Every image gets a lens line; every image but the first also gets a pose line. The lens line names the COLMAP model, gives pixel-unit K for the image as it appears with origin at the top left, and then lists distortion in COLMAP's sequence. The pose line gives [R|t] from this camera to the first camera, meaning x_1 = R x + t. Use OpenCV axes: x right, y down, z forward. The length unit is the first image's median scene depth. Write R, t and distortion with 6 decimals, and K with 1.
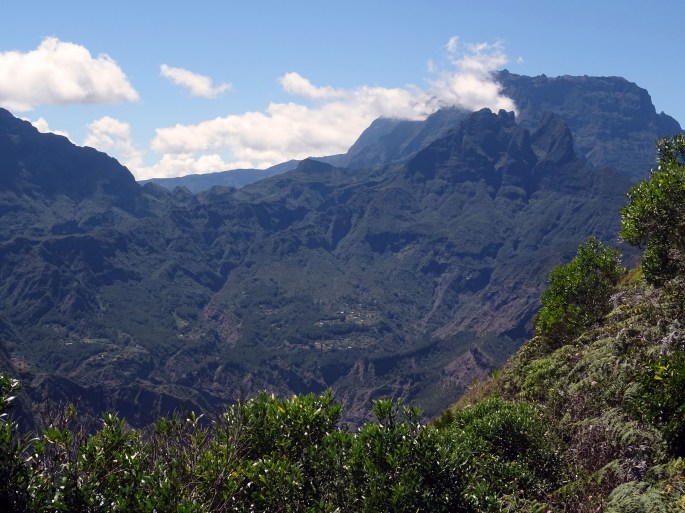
lens RADIAL K [[1089.6, 0, 340.6], [0, 1089.6, 256.1], [0, 0, 1]] dist [0.008543, 0.000000]
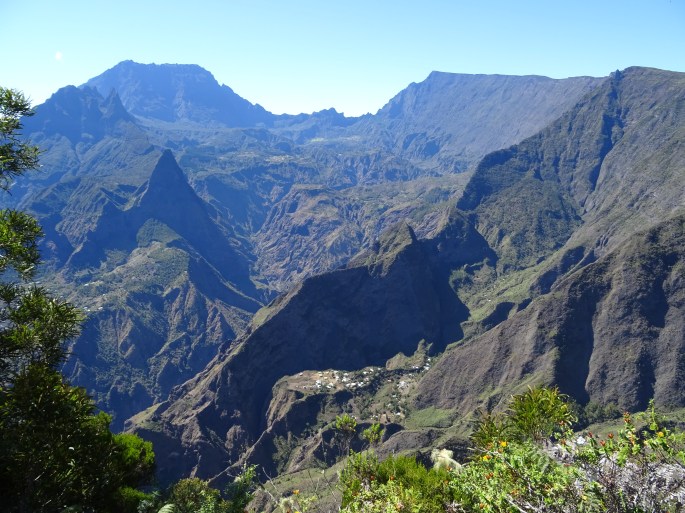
lens RADIAL K [[487.9, 0, 341.7], [0, 487.9, 256.2], [0, 0, 1]] dist [-0.003389, -0.001773]
pose [[0.929035, -0.132907, 0.345297, 0.159880], [0.056064, 0.973047, 0.223690, -0.017761], [-0.365720, -0.188457, 0.911446, 0.087105]]
